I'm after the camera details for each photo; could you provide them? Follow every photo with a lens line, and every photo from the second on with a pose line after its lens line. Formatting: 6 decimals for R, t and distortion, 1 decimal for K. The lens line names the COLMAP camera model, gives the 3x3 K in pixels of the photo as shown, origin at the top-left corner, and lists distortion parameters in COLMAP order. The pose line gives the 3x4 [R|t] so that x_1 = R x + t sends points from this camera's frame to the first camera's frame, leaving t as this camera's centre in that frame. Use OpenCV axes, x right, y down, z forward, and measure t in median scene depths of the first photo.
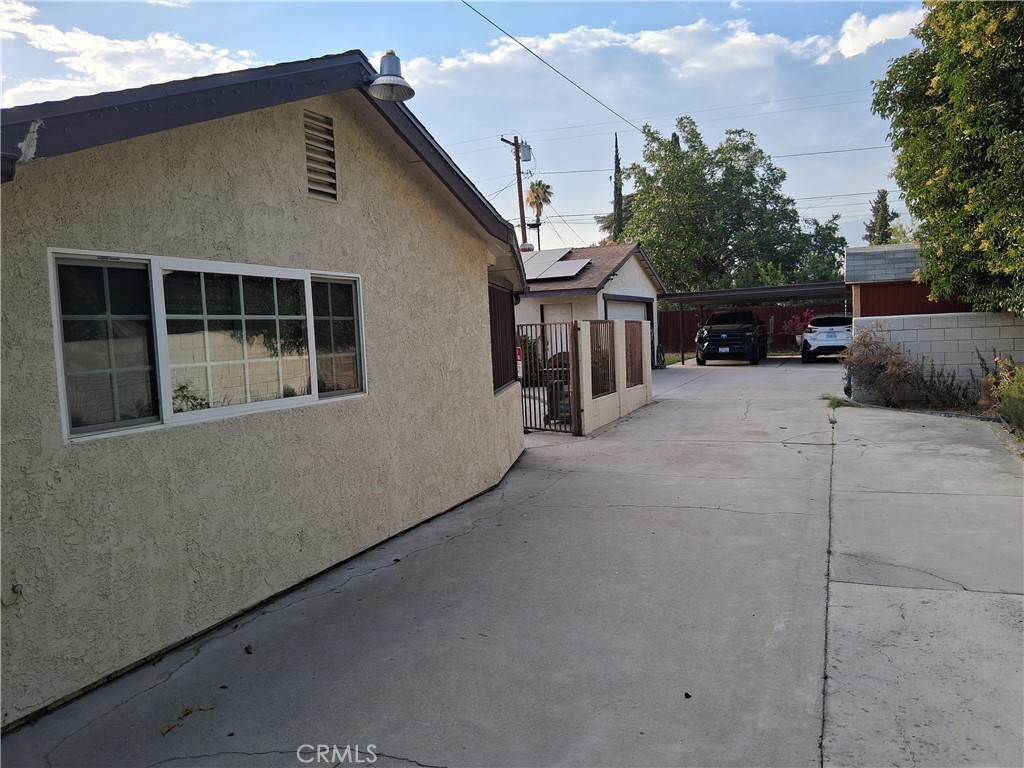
lens RADIAL K [[774.0, 0, 507.1], [0, 774.0, 387.9], [0, 0, 1]] dist [0.022272, -0.029799]
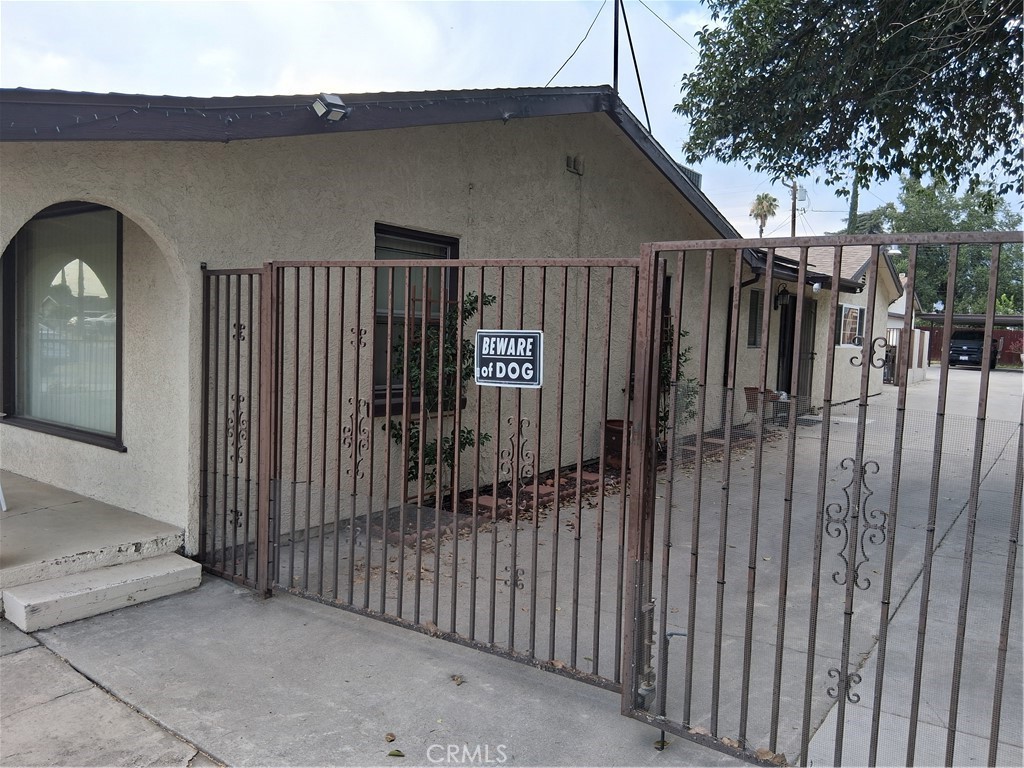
lens RADIAL K [[774.0, 0, 513.2], [0, 774.0, 385.2], [0, 0, 1]] dist [0.022272, -0.029799]
pose [[0.973377, 0.097091, -0.207631, -0.224965], [-0.095728, 0.995269, 0.016629, 0.056948], [0.208263, 0.003690, 0.978066, -0.562903]]
